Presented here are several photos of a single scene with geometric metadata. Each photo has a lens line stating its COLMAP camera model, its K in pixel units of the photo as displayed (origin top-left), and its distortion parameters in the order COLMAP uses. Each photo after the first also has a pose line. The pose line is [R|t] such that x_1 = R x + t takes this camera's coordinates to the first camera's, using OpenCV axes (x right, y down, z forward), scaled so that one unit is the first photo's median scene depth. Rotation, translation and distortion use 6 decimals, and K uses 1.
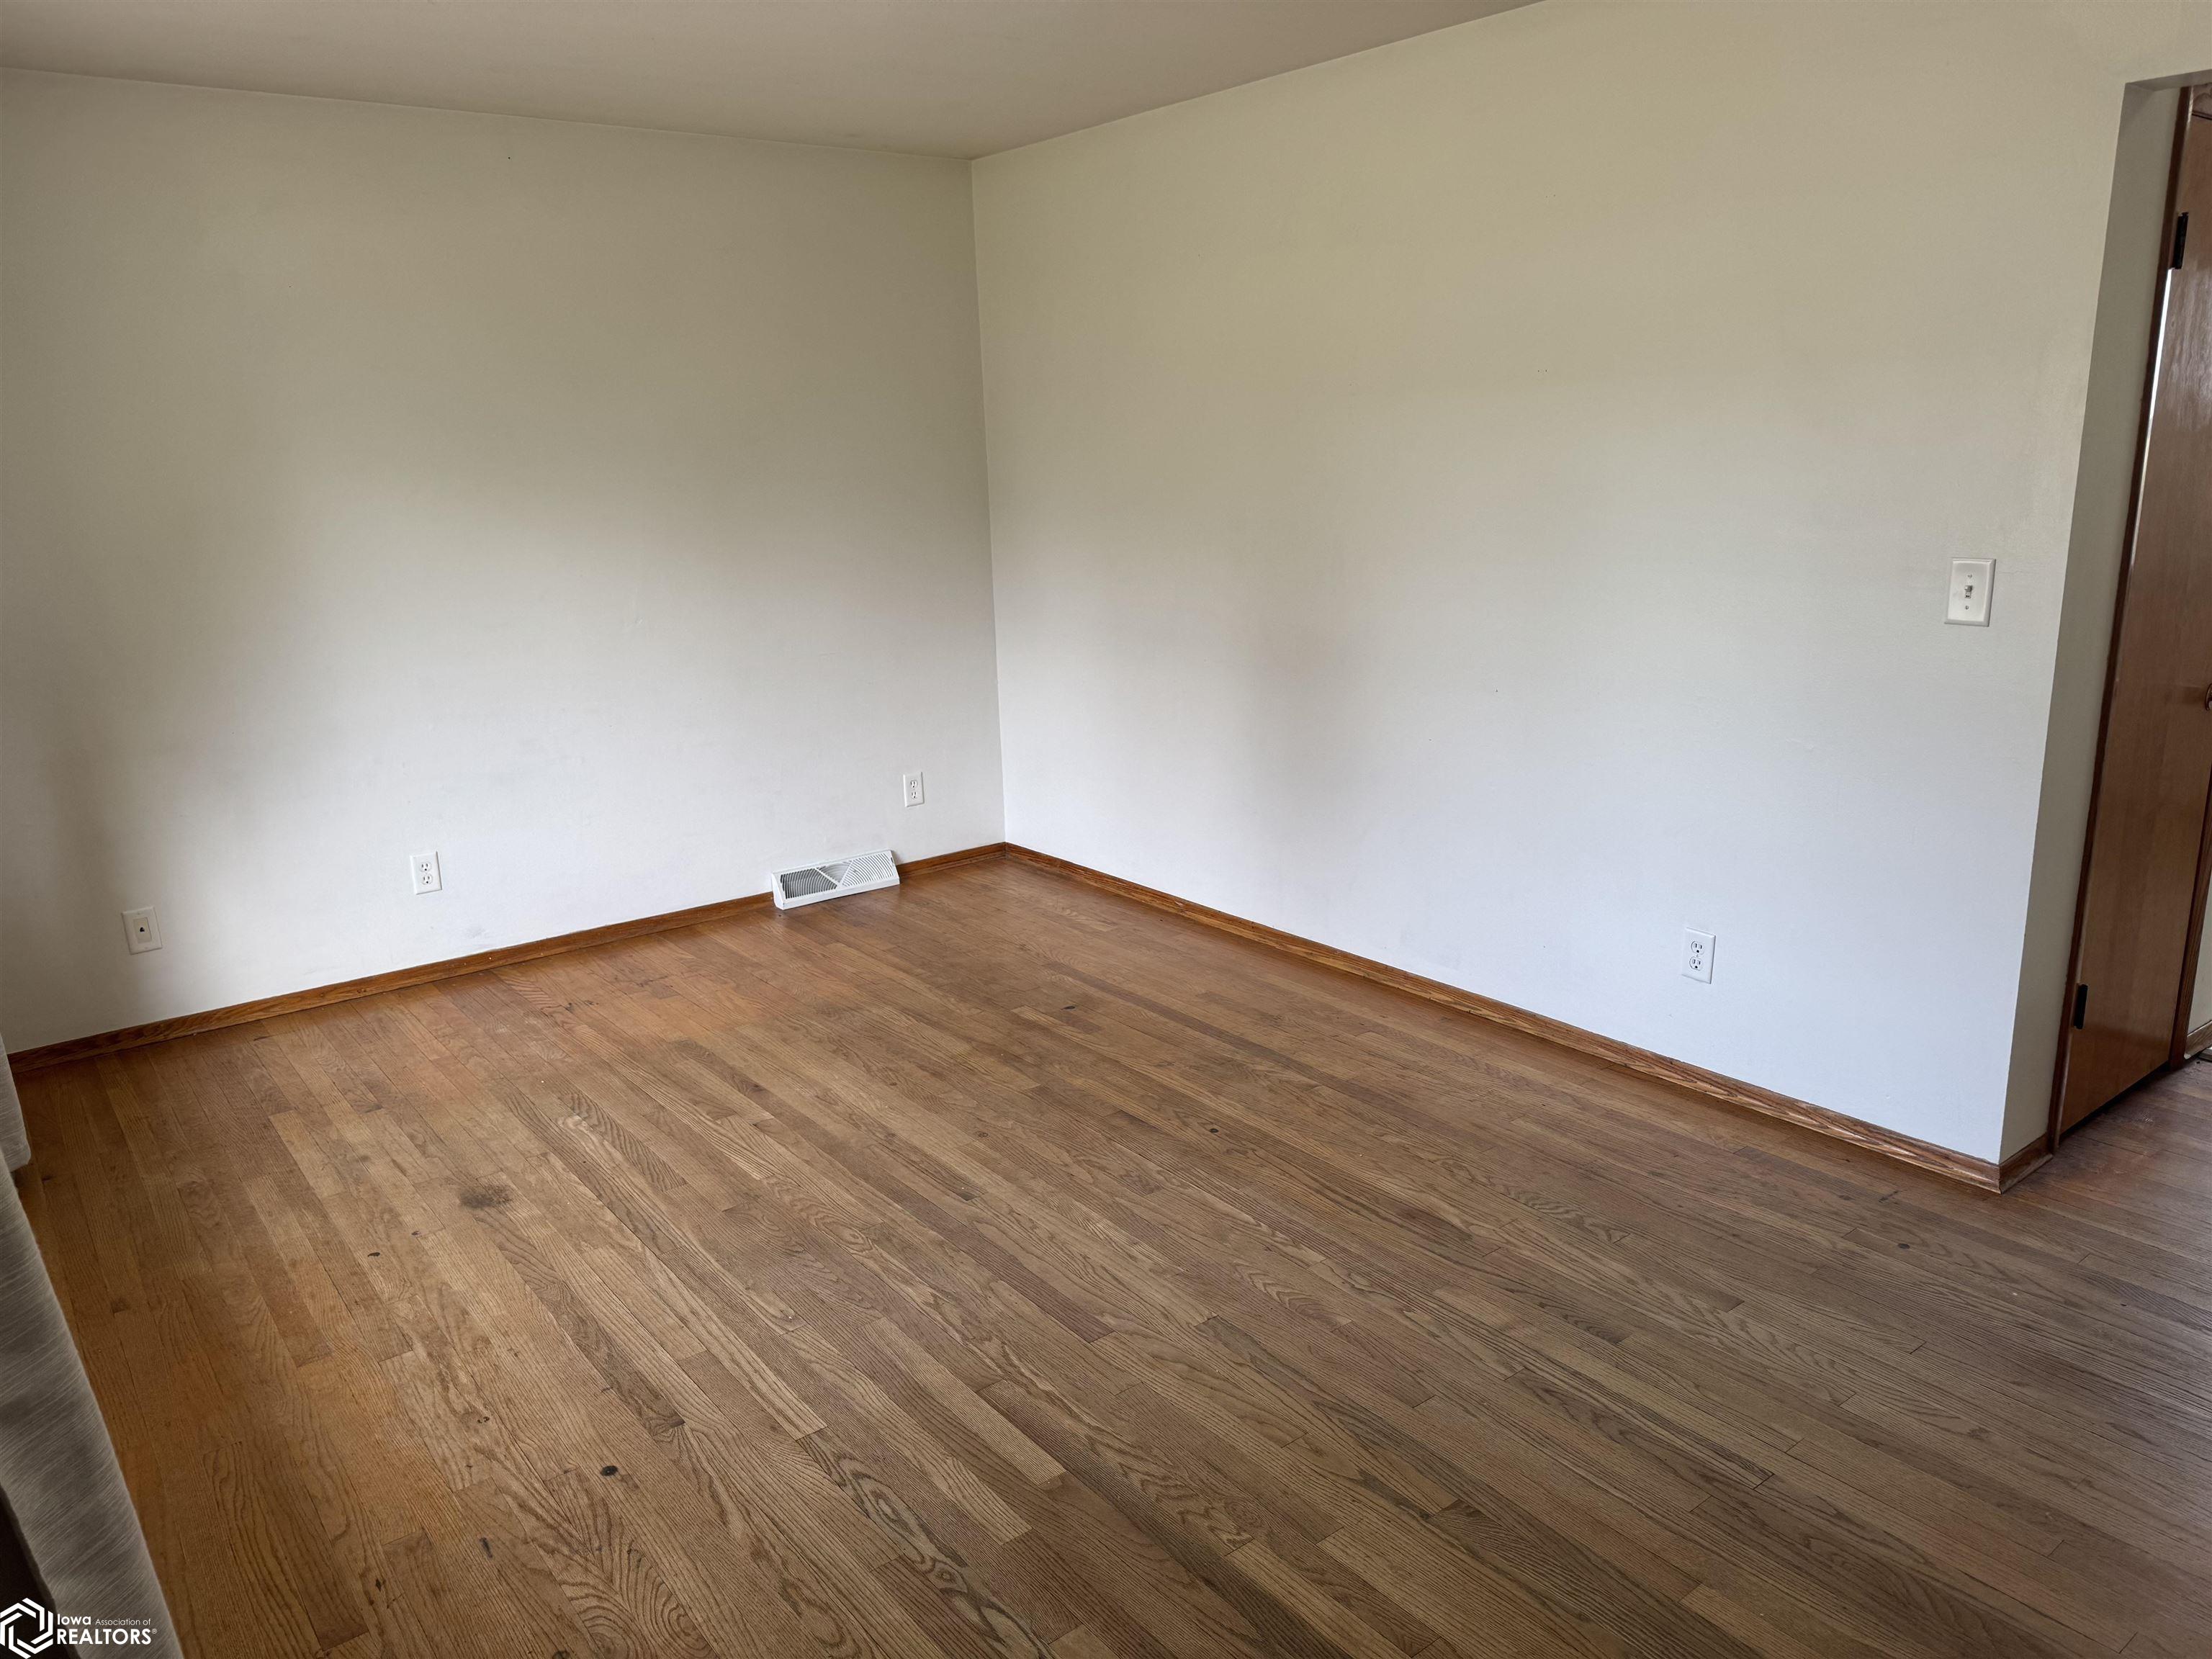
lens RADIAL K [[1553.9, 0, 1114.3], [0, 1553.9, 827.4], [0, 0, 1]] dist [0.029922, -0.026495]
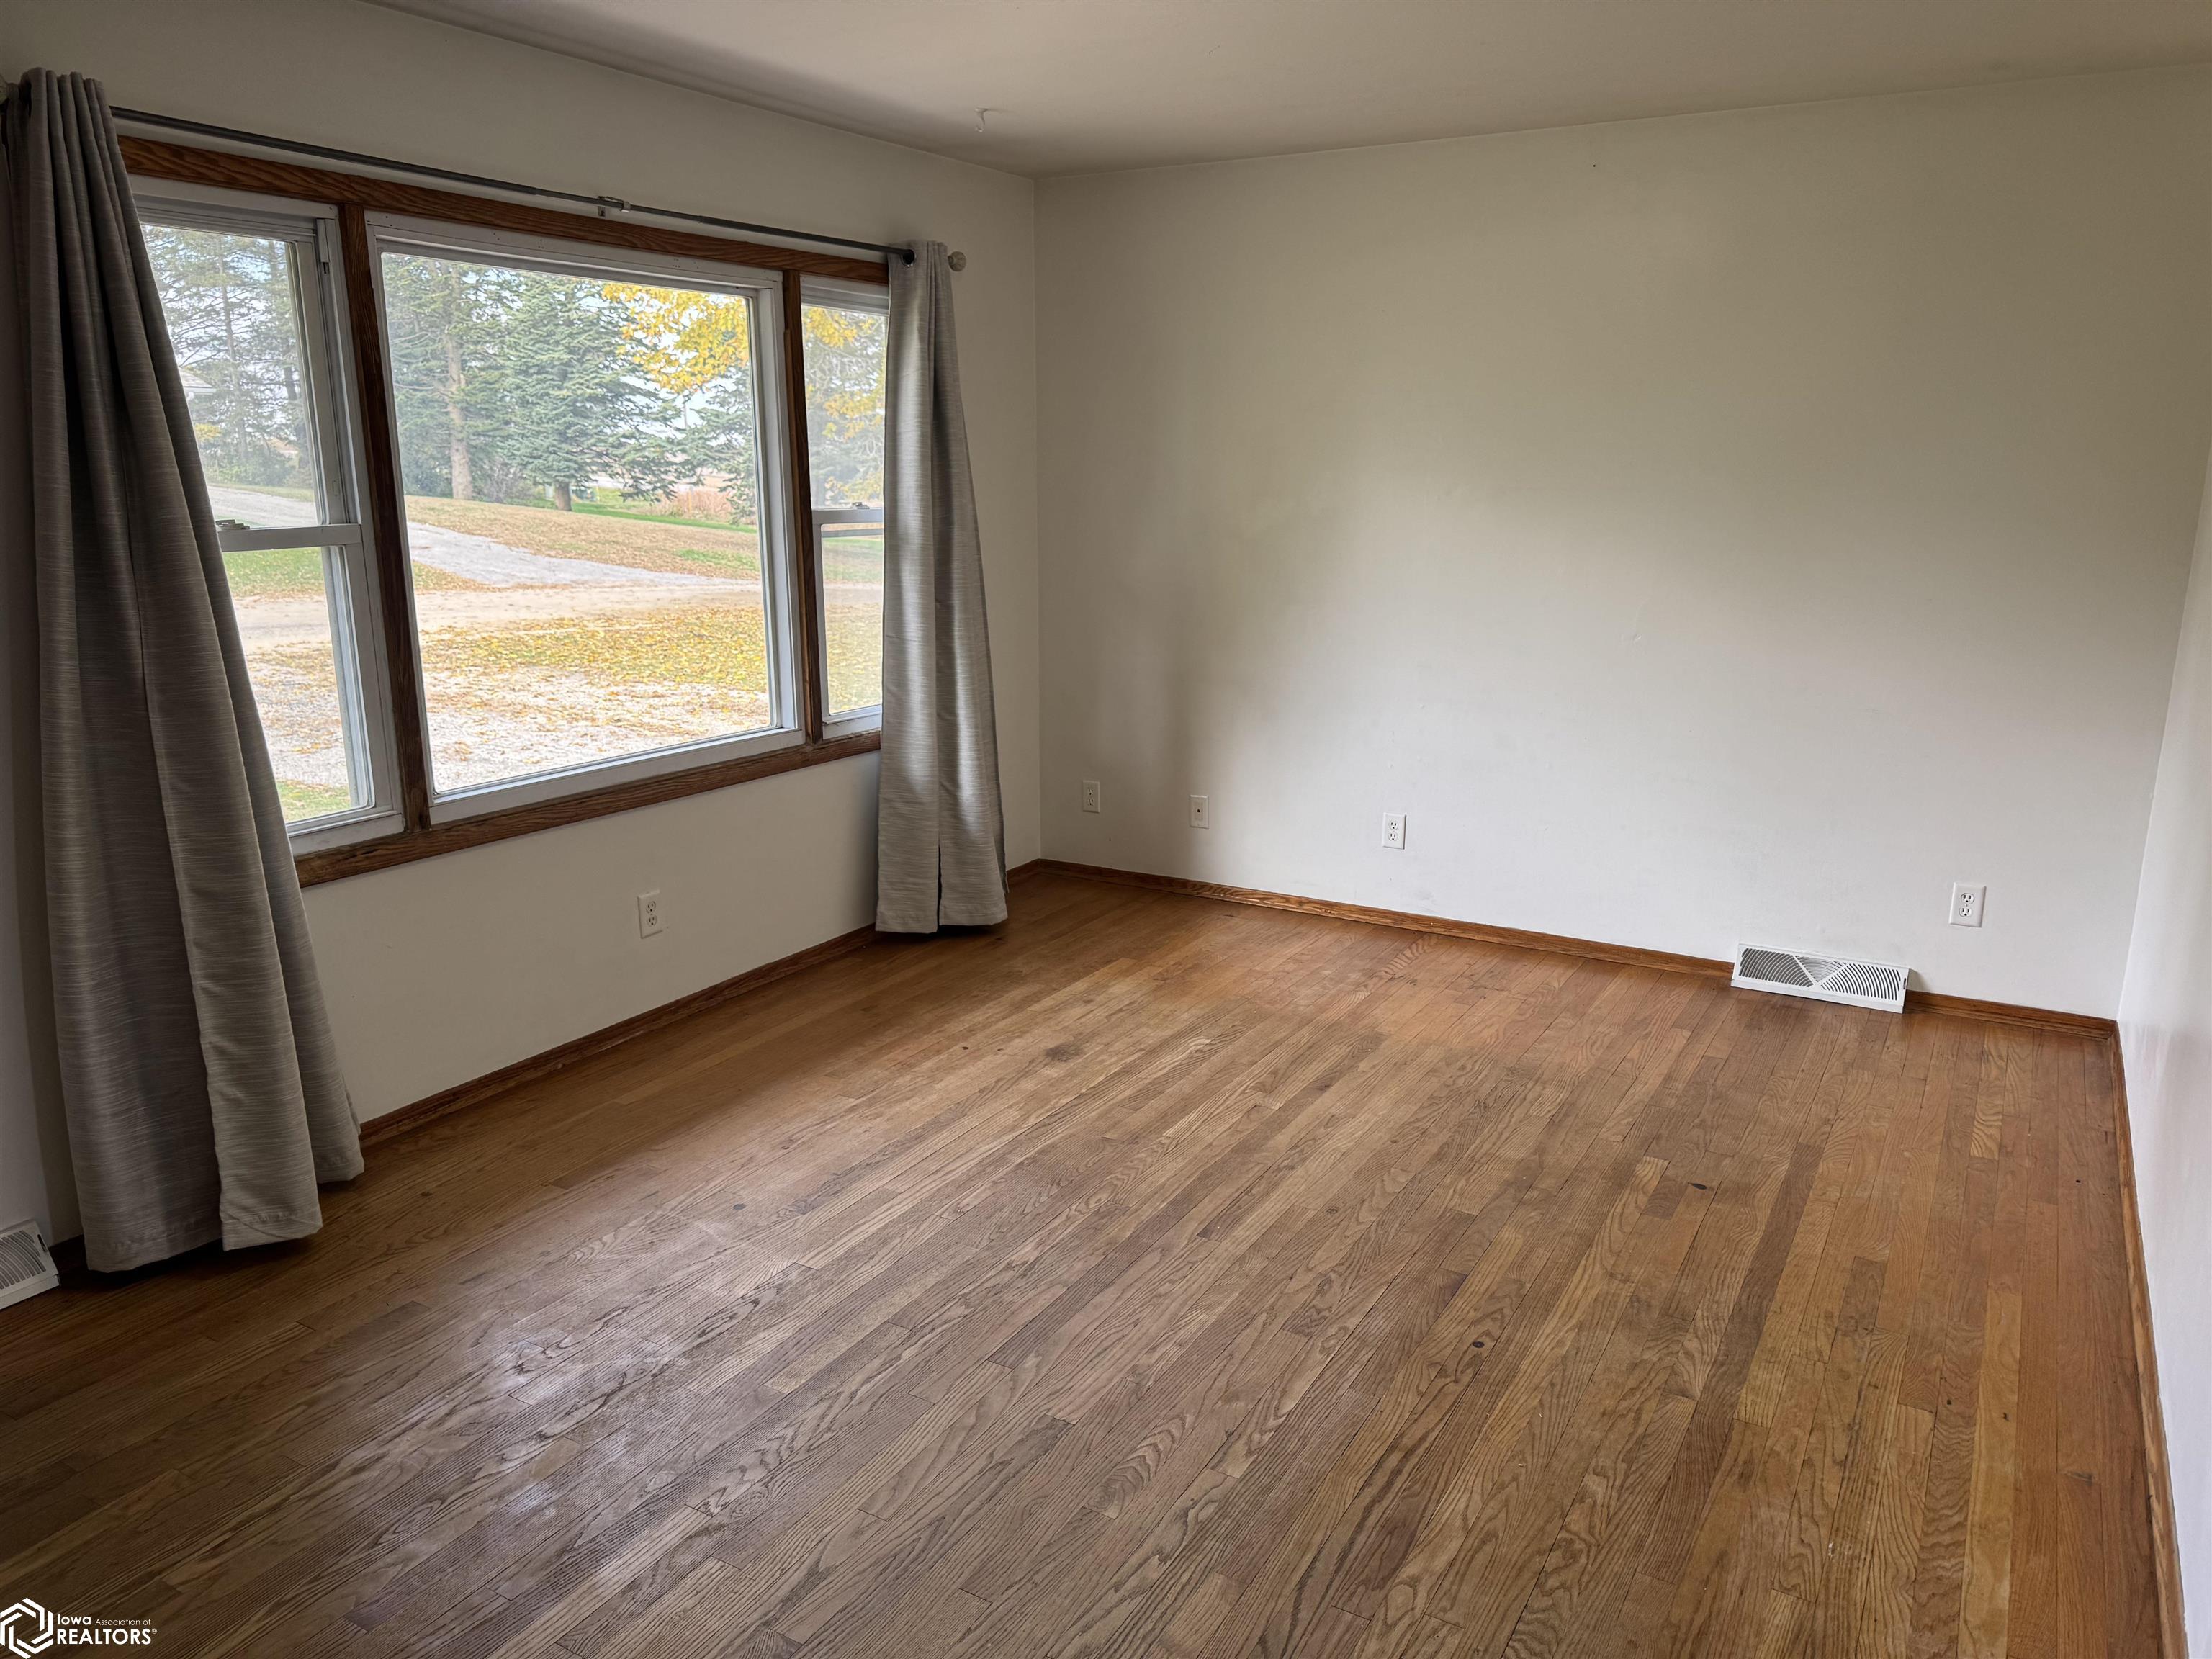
lens RADIAL K [[1553.9, 0, 1108.3], [0, 1553.9, 825.1], [0, 0, 1]] dist [0.029922, -0.026495]
pose [[0.352185, 0.239188, -0.904851, 0.605792], [-0.236230, 0.958208, 0.161348, -0.128884], [0.905627, 0.156928, 0.393970, 0.451256]]
